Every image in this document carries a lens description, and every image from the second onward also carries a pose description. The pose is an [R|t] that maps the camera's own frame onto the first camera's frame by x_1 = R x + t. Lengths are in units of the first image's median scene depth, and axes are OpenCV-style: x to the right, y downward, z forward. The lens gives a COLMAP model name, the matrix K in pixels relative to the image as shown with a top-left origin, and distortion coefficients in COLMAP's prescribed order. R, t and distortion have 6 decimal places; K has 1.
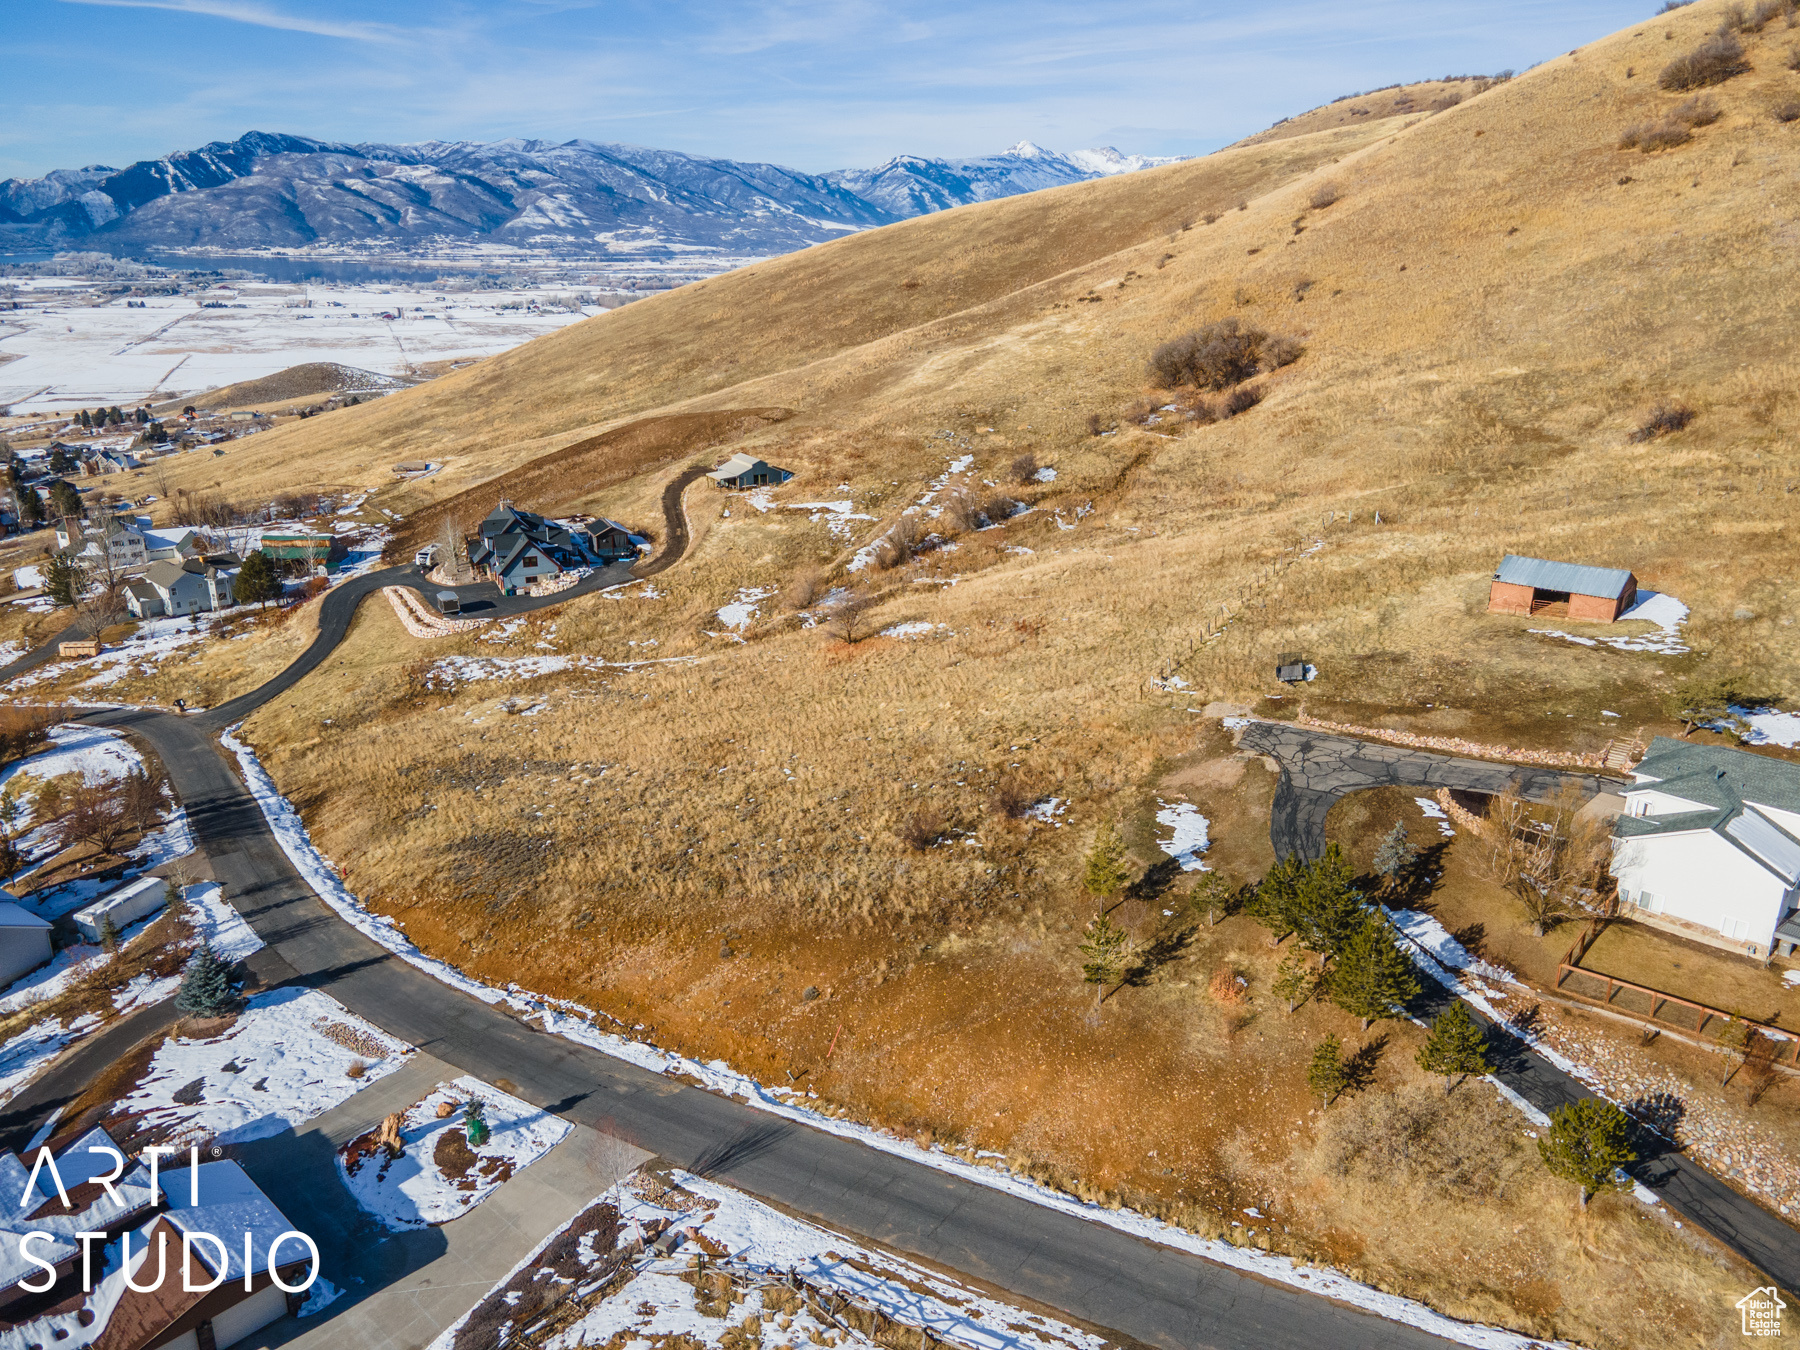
lens RADIAL K [[1326.4, 0, 900.0], [0, 1326.4, 675.0], [0, 0, 1]] dist [0.002844, 0.081782]
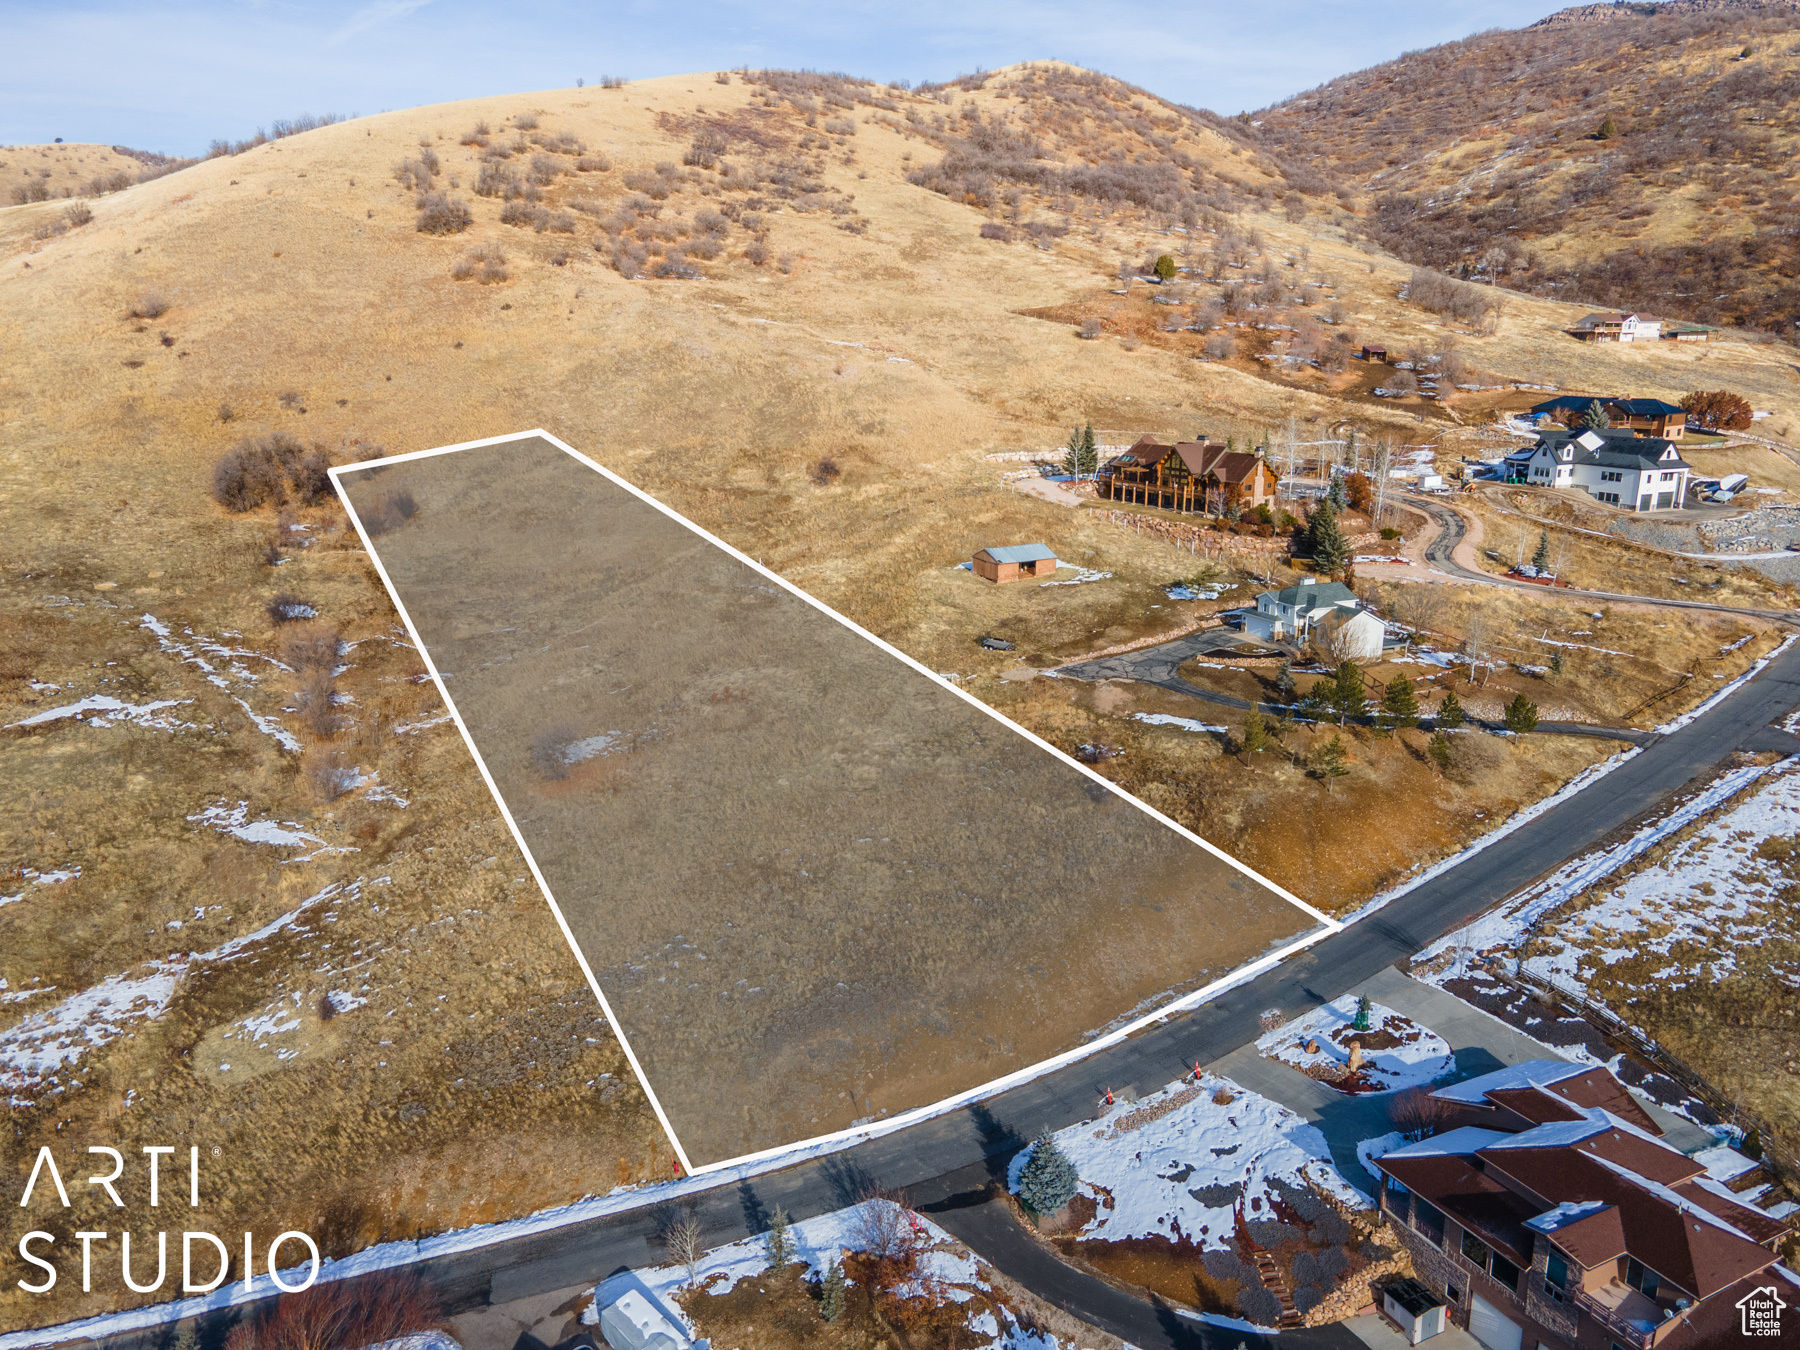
lens RADIAL K [[1301.7, 0, 900.0], [0, 1301.7, 675.0], [0, 0, 1]] dist [0.043455, 0.005818]
pose [[0.347959, -0.243389, 0.905365, -0.324399], [0.305096, 0.942542, 0.136126, -0.061659], [-0.886477, 0.228857, 0.402223, 0.165980]]
